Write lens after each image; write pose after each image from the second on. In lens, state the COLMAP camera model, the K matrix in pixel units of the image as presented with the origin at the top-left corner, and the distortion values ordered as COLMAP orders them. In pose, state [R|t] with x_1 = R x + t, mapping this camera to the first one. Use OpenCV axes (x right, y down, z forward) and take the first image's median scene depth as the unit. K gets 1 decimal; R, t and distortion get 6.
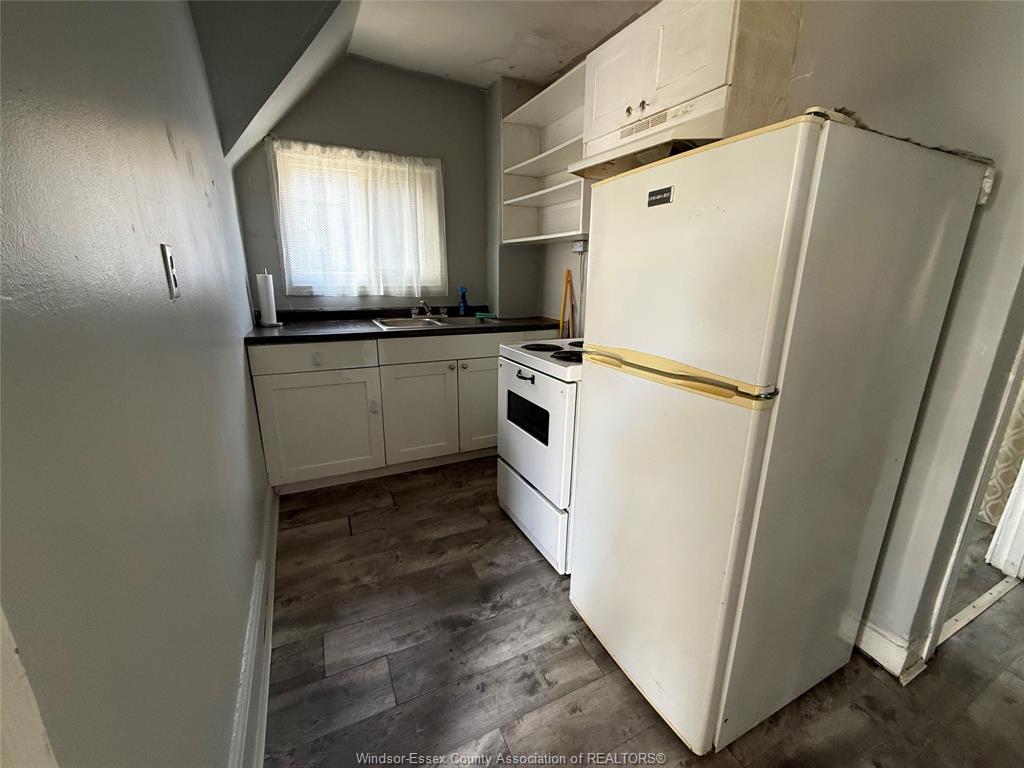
lens RADIAL K [[410.4, 0, 509.8], [0, 410.4, 384.9], [0, 0, 1]] dist [0.000402, -0.000336]
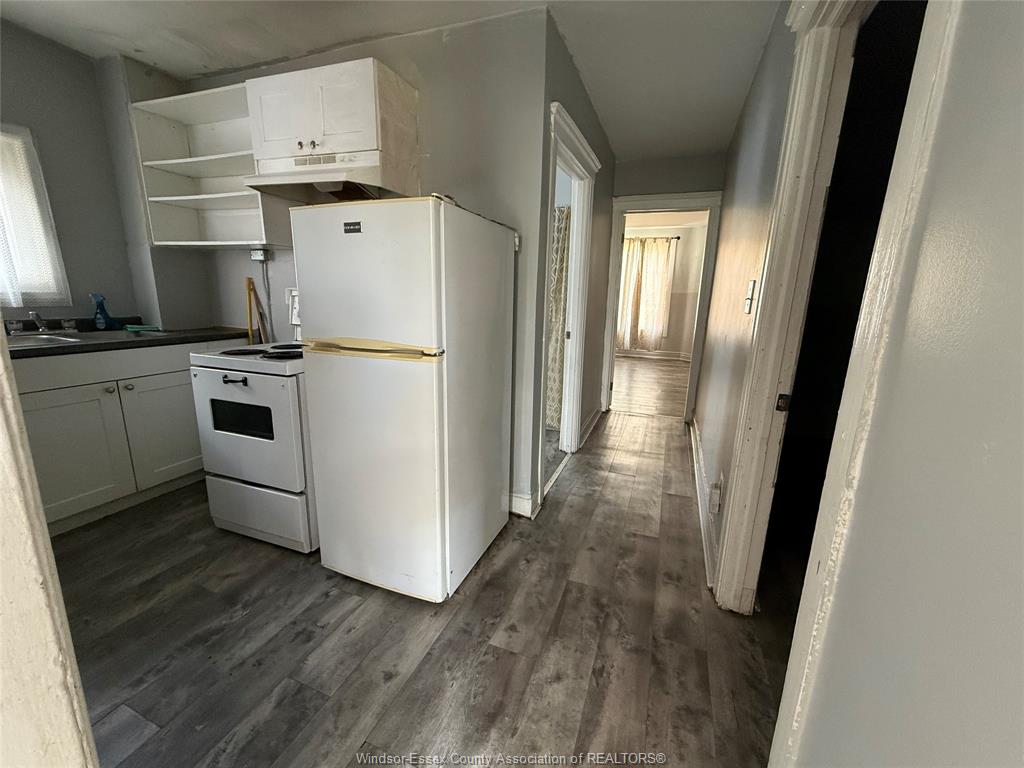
lens RADIAL K [[410.4, 0, 513.1], [0, 410.4, 386.1], [0, 0, 1]] dist [0.000402, -0.000336]
pose [[0.727237, -0.141281, 0.671689, -0.162020], [0.159569, 0.986575, 0.034748, 0.077024], [-0.667580, 0.081911, 0.740018, -0.234683]]
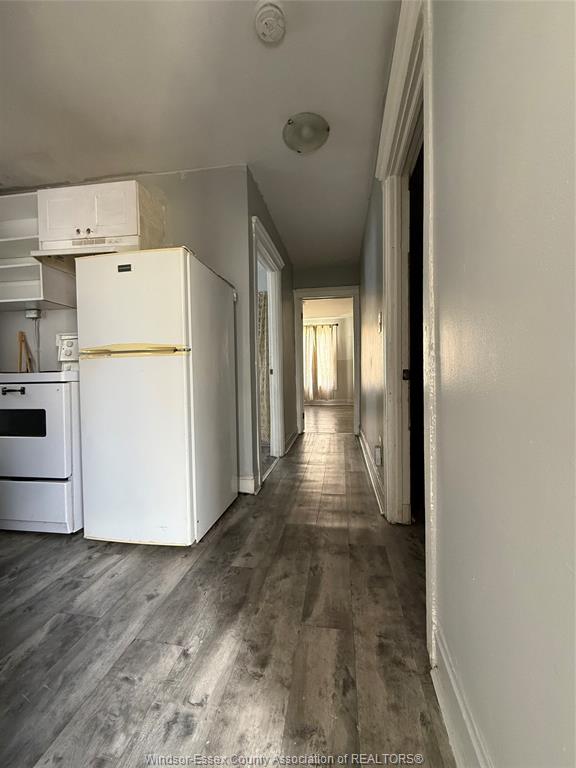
lens RADIAL K [[307.8, 0, 289.9], [0, 307.8, 384.0], [0, 0, 1]] dist [0.000402, -0.000336]
pose [[0.571146, -0.034875, 0.820107, -0.284901], [0.231374, 0.965426, -0.120081, 0.306581], [-0.787565, 0.258335, 0.559468, -0.244773]]
